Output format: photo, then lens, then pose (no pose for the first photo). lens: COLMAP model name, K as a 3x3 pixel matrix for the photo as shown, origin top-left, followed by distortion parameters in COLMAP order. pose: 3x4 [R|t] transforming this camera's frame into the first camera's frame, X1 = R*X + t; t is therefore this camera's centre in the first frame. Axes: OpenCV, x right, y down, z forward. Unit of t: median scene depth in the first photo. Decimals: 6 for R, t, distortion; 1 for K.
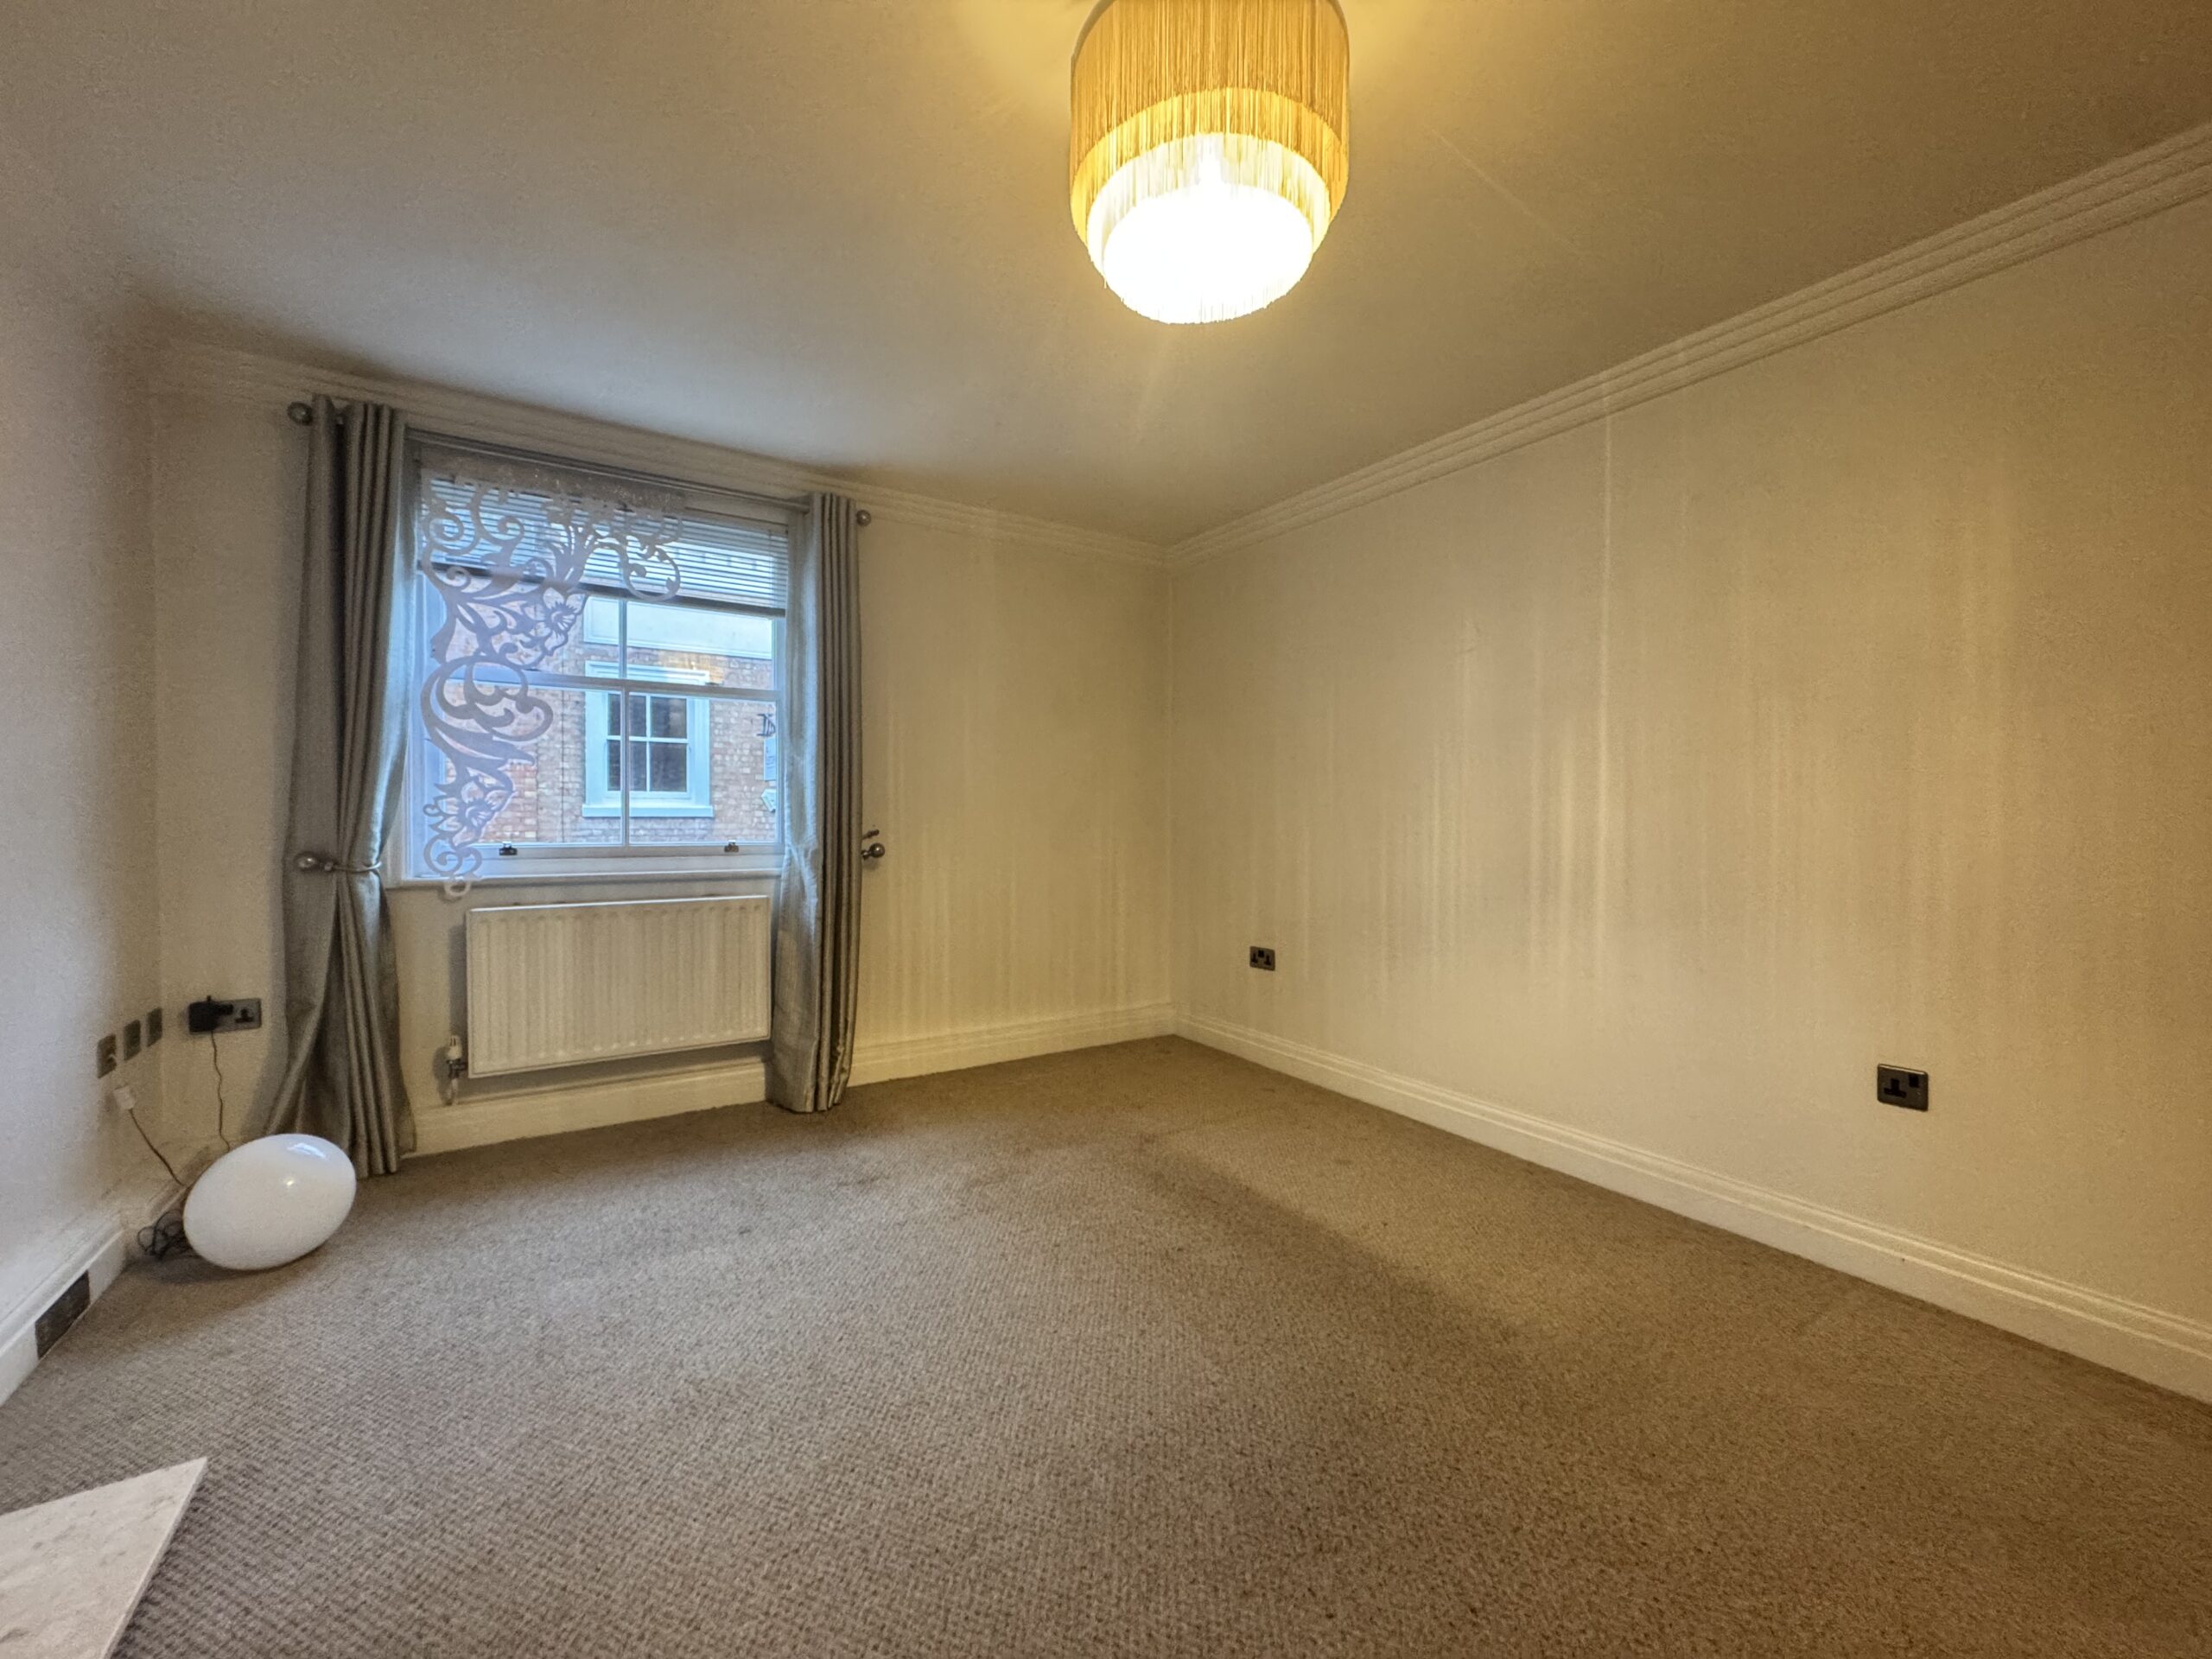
lens RADIAL K [[879.4, 0, 1103.9], [0, 879.4, 828.5], [0, 0, 1]] dist [-0.001995, -0.000188]
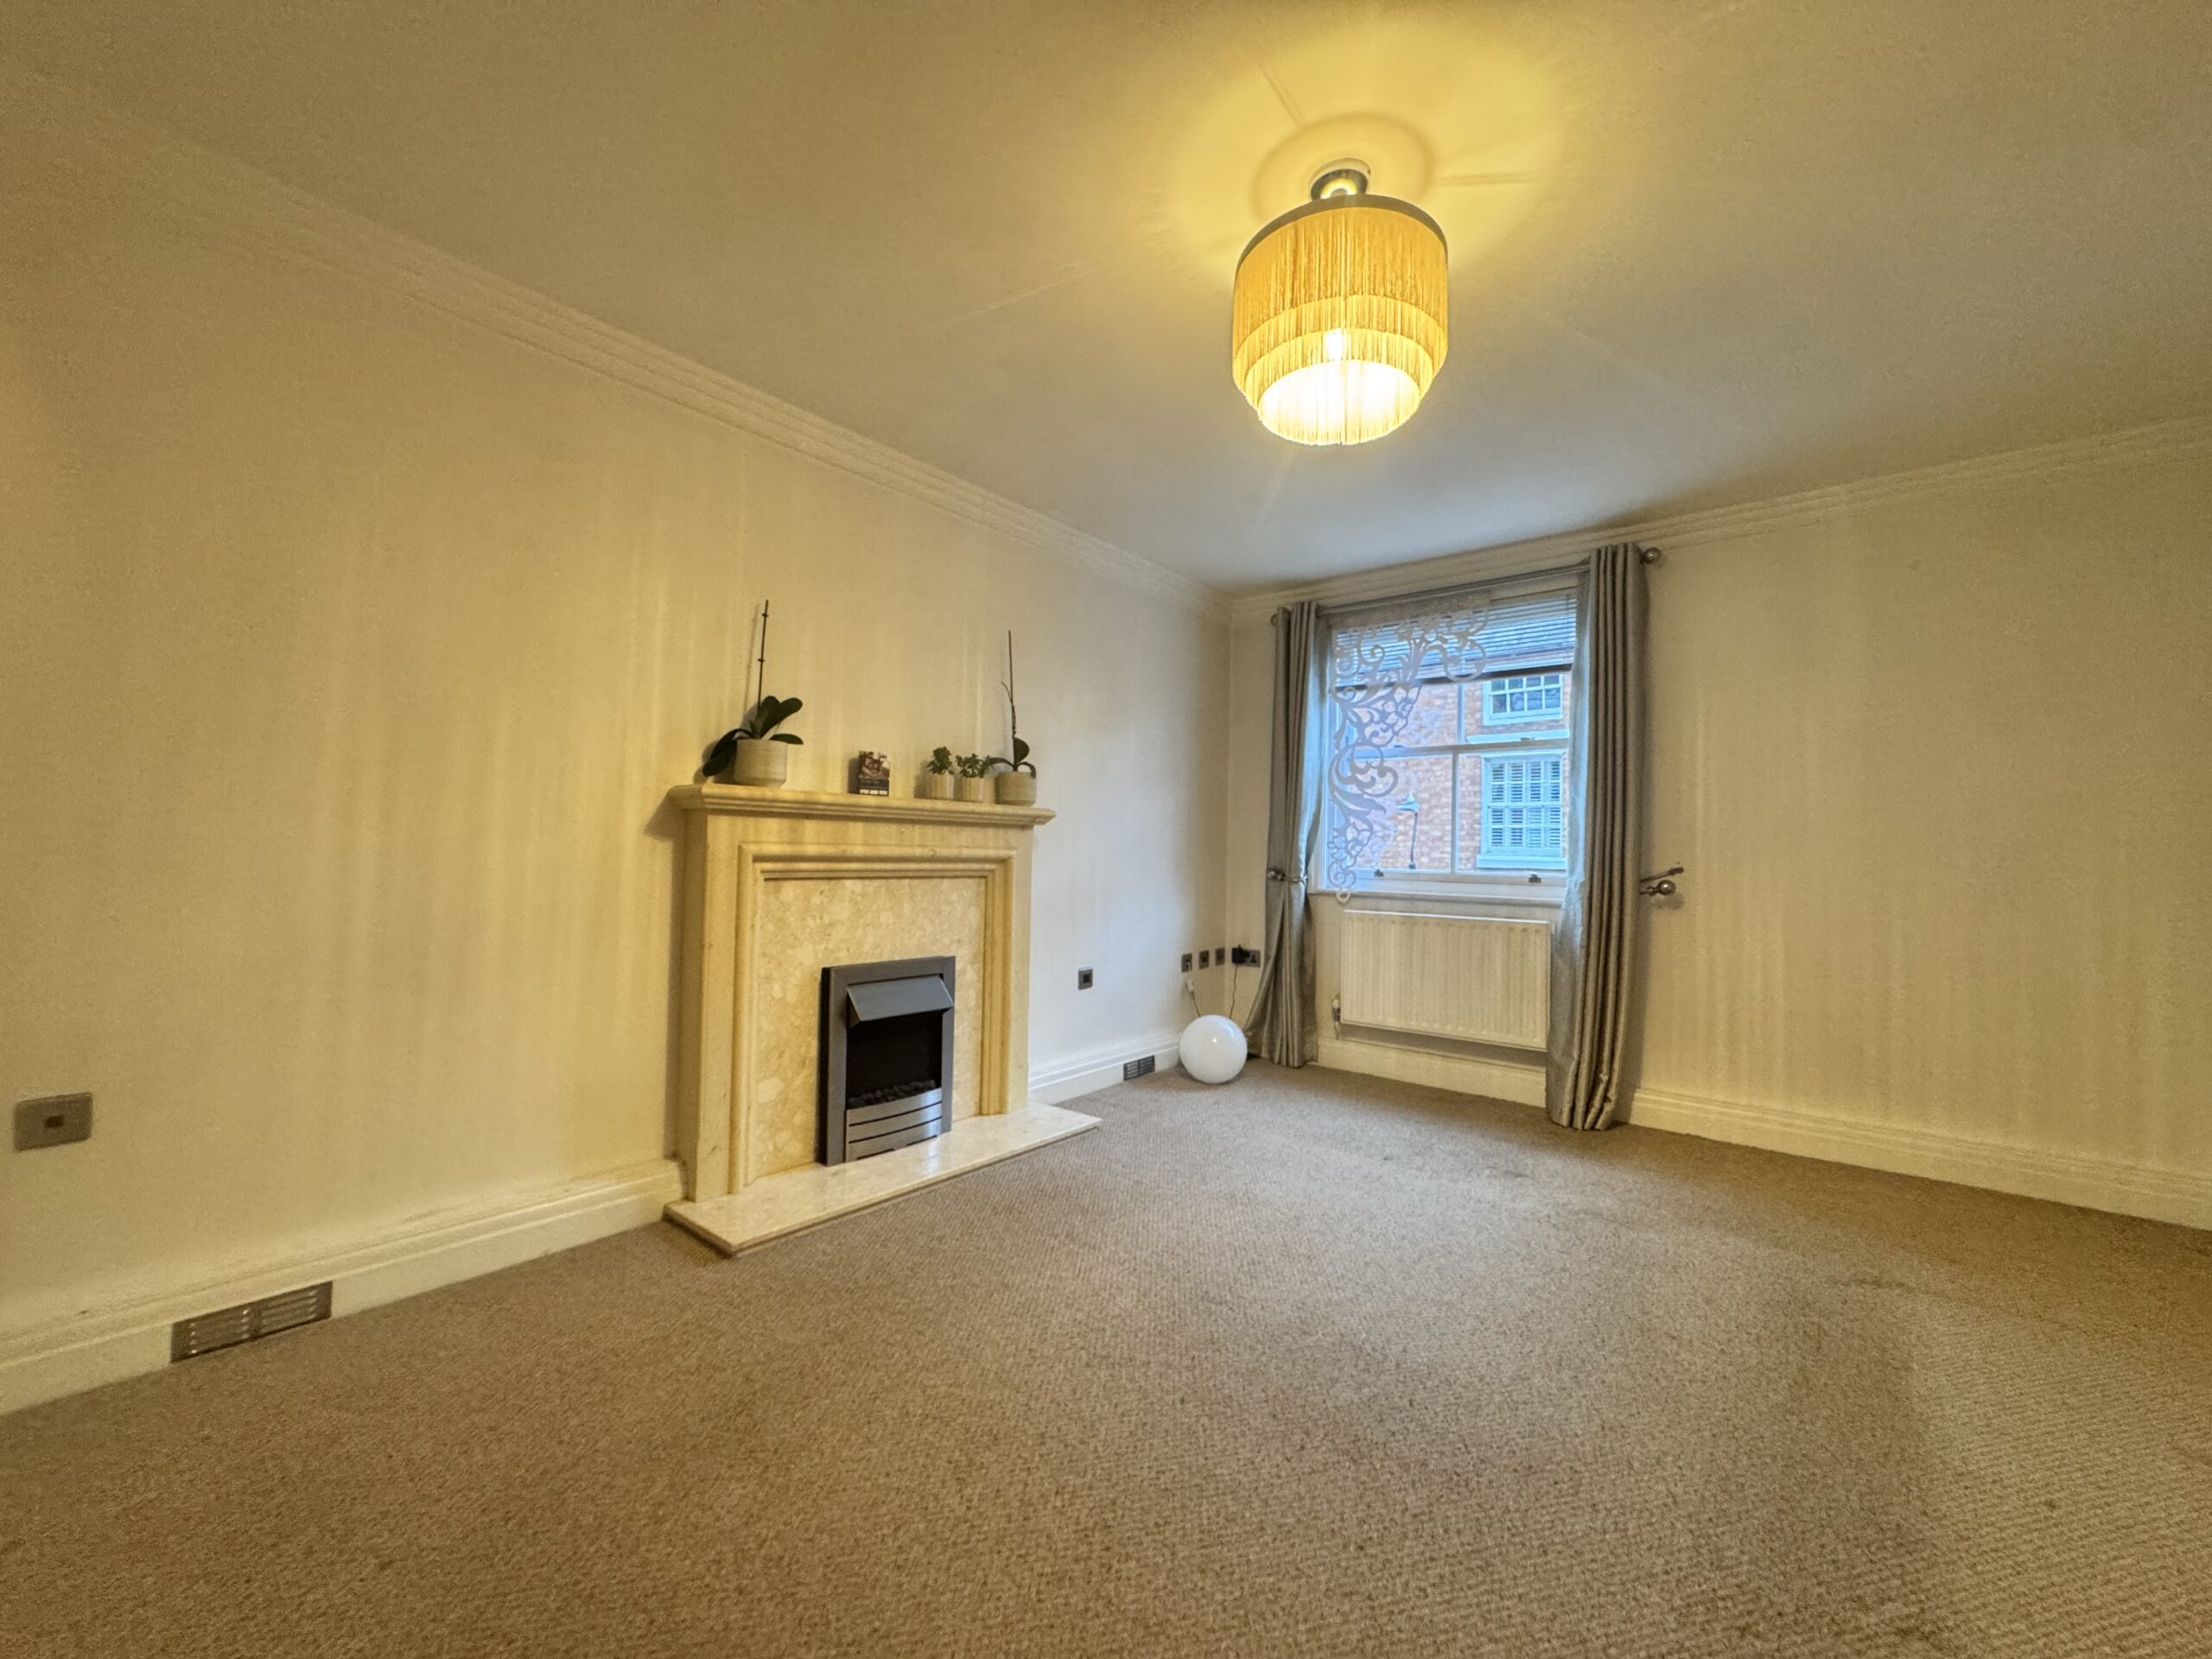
lens RADIAL K [[879.4, 0, 1103.9], [0, 879.4, 828.5], [0, 0, 1]] dist [-0.001995, -0.000188]
pose [[0.305008, -0.023526, -0.952059, 0.582281], [-0.035167, 0.998735, -0.035946, 0.020108], [0.951700, 0.044445, 0.303795, 0.134668]]
